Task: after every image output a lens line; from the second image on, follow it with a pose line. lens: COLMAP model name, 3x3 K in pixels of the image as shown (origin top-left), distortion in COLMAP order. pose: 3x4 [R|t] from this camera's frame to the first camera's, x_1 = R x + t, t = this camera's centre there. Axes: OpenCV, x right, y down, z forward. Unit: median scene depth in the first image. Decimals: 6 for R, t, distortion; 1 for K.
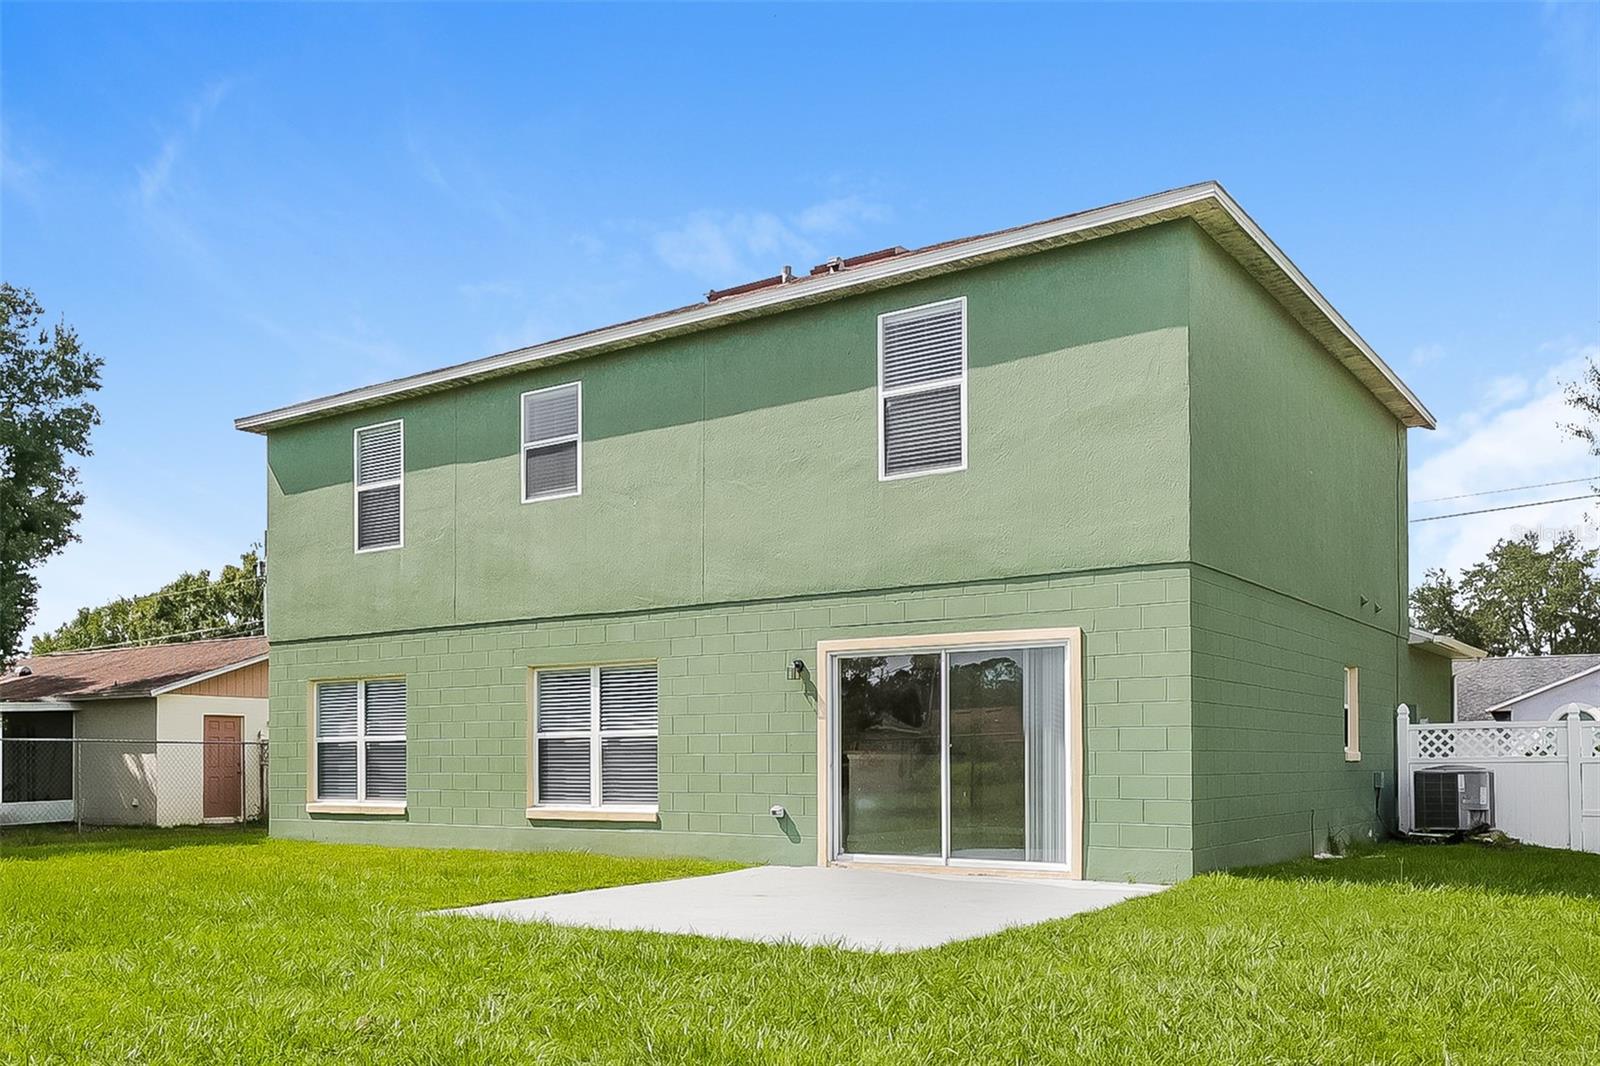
lens RADIAL K [[710.2, 0, 798.9], [0, 710.2, 520.5], [0, 0, 1]] dist [0.002079, 0.000094]
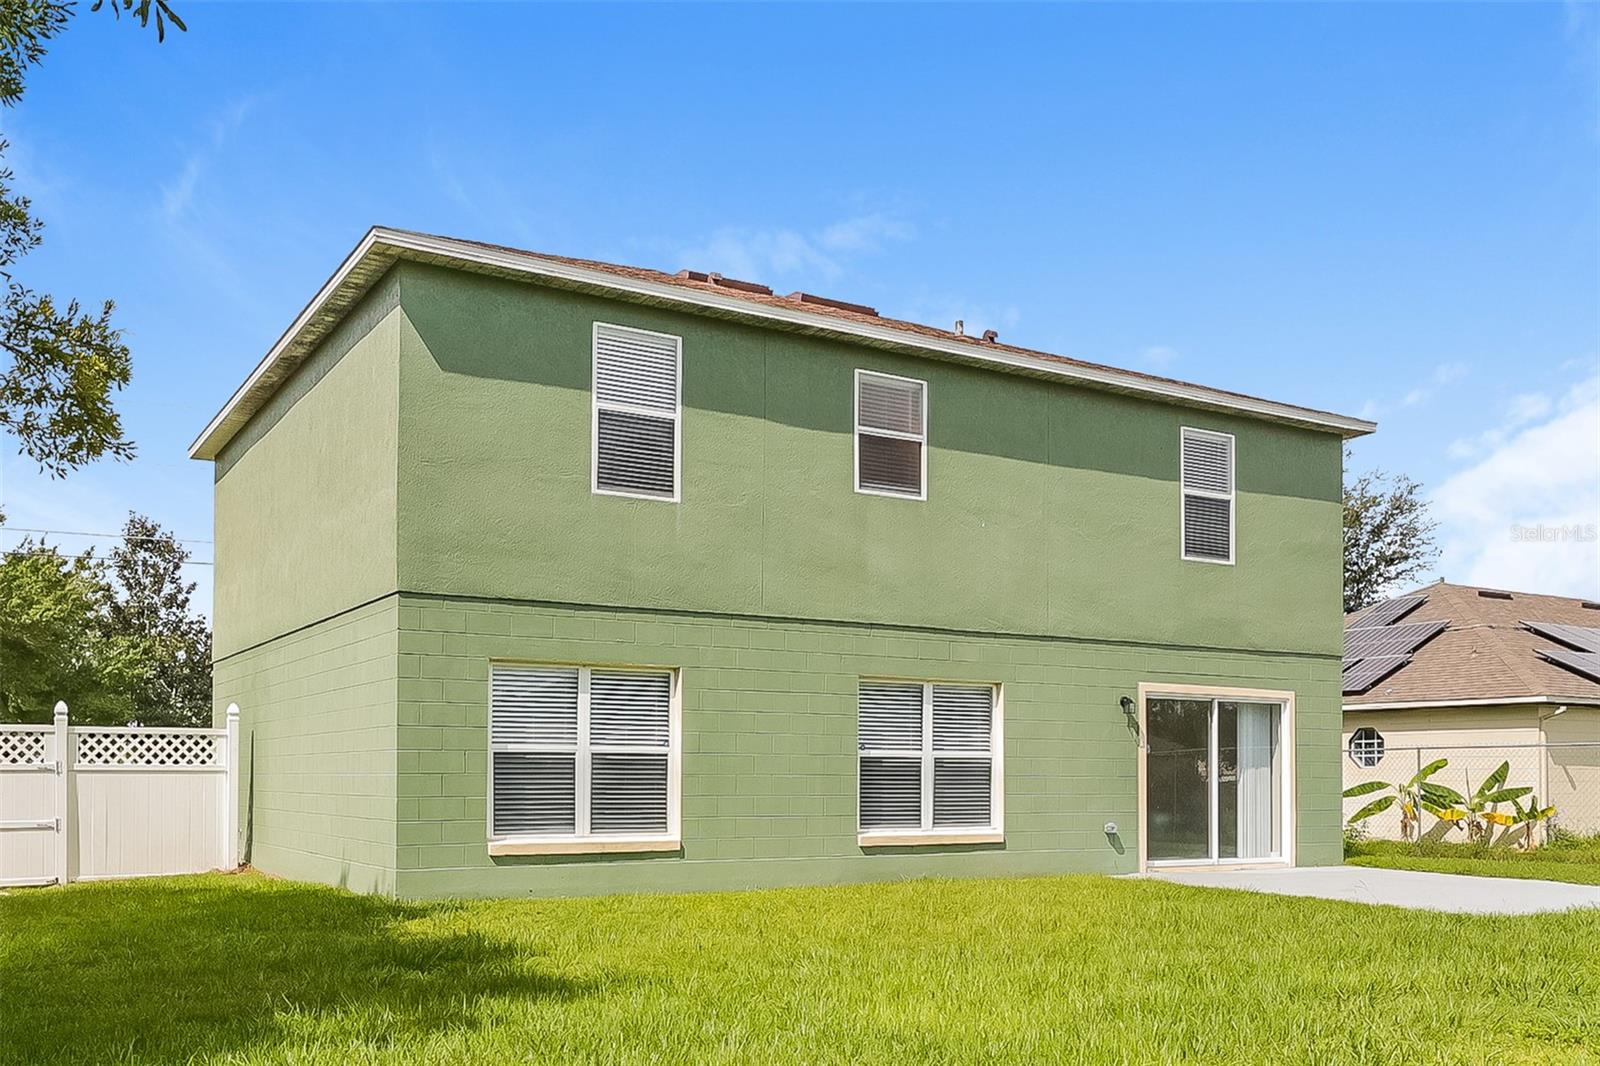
lens RADIAL K [[684.6, 0, 811.9], [0, 684.6, 550.5], [0, 0, 1]] dist [0.002734, 0.000097]
pose [[0.794180, 0.200497, 0.573655, -0.932099], [-0.200538, 0.977590, -0.064046, 0.116542], [-0.573640, -0.064175, 0.816590, 0.336006]]
